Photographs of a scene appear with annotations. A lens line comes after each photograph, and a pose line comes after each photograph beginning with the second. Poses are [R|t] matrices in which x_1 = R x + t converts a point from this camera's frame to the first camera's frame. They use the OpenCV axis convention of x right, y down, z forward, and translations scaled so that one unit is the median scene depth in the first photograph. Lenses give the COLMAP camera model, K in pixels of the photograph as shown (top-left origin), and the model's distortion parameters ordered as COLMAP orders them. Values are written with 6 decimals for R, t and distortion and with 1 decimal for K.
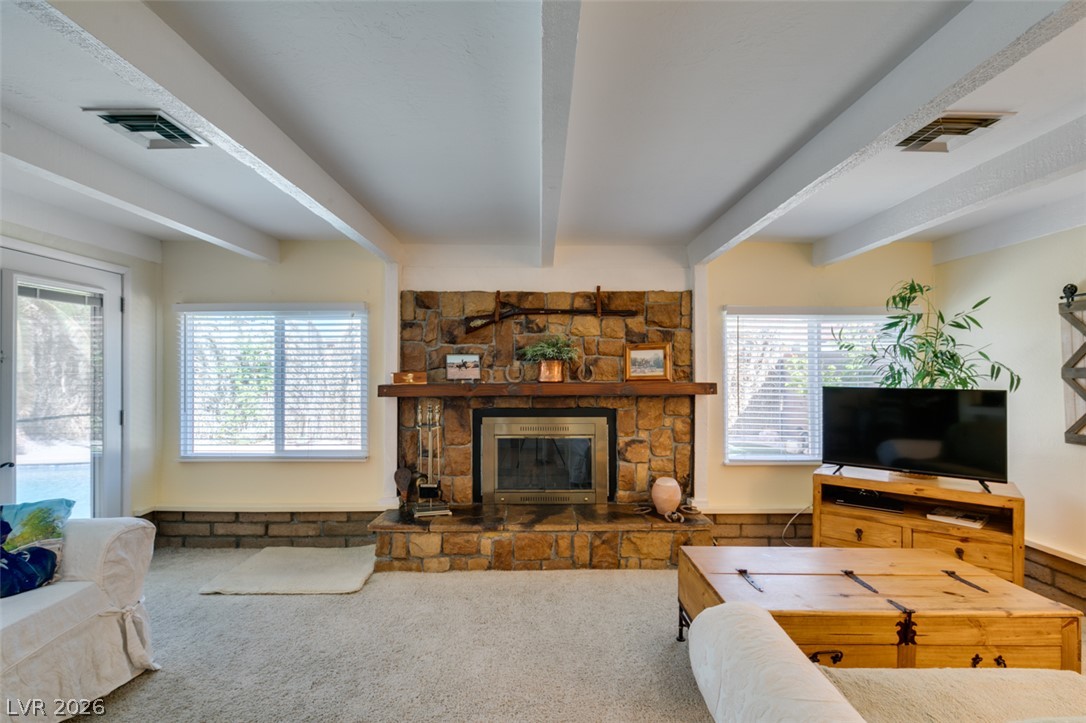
lens RADIAL K [[485.1, 0, 540.9], [0, 485.1, 366.5], [0, 0, 1]] dist [0.000864, -0.000033]
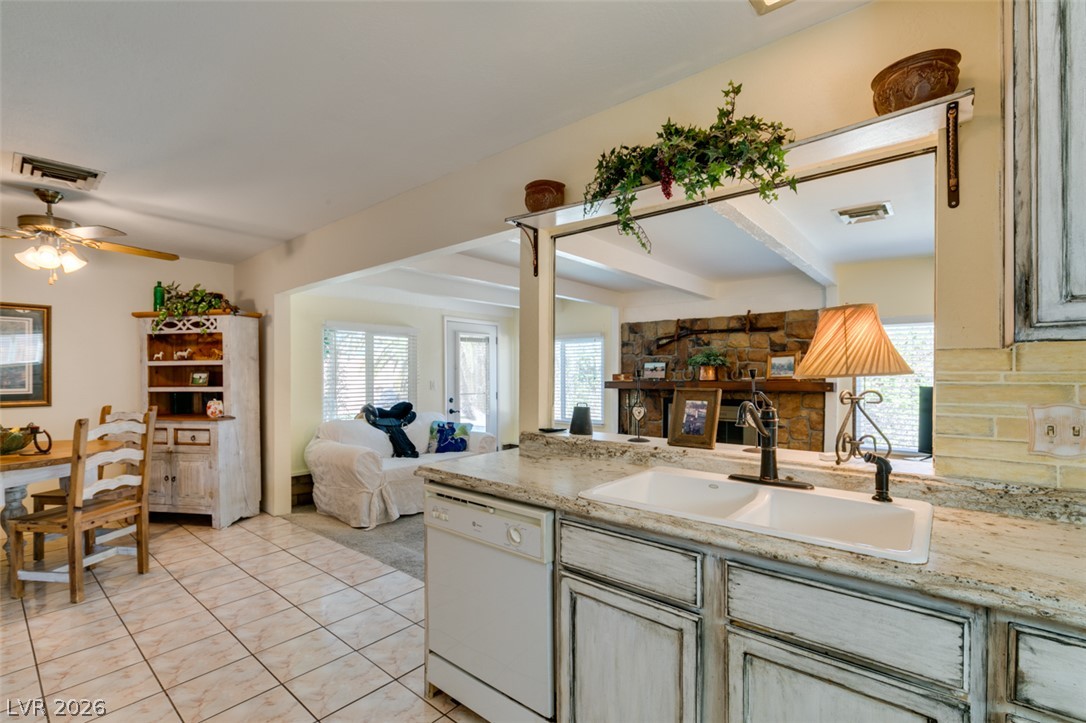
lens RADIAL K [[488.6, 0, 541.2], [0, 488.6, 374.5], [0, 0, 1]] dist [-0.001594, -0.000348]
pose [[0.764950, 0.001513, -0.644088, 0.560539], [0.006653, 0.999925, 0.010249, -0.004278], [0.644056, -0.012125, 0.764883, -0.422728]]
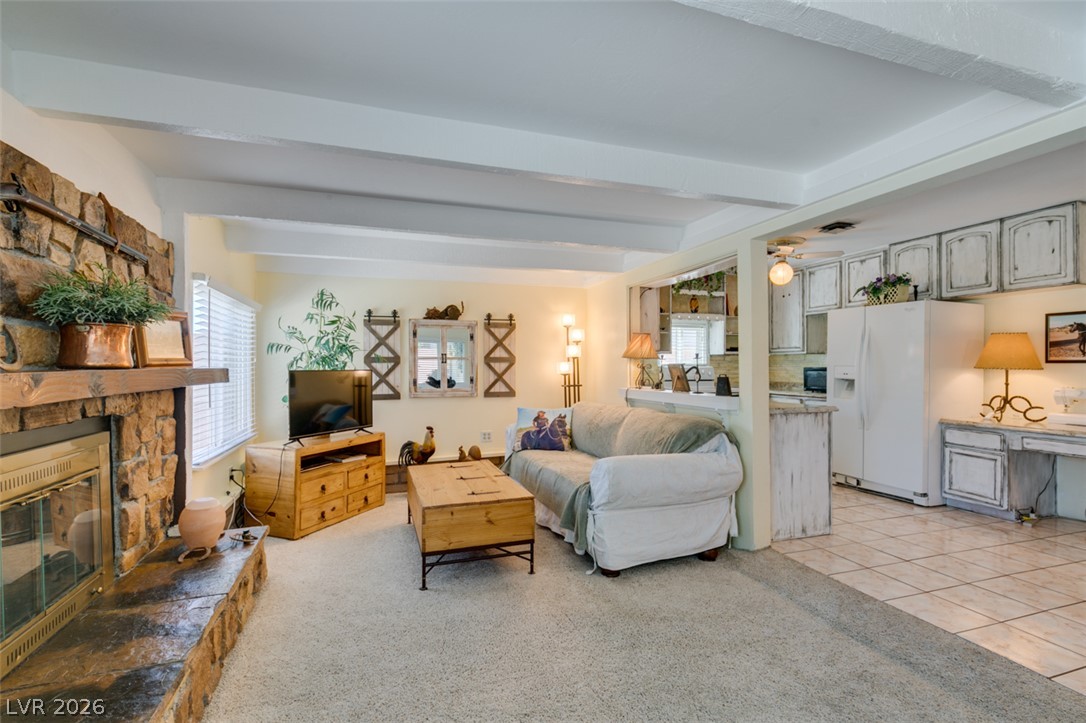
lens RADIAL K [[489.6, 0, 539.5], [0, 489.6, 363.9], [0, 0, 1]] dist [0.000523, -0.000022]
pose [[-0.322455, 0.005743, 0.946567, -0.566422], [-0.004689, 0.999960, -0.007664, 0.027844], [-0.946573, -0.006910, -0.322415, 0.717387]]
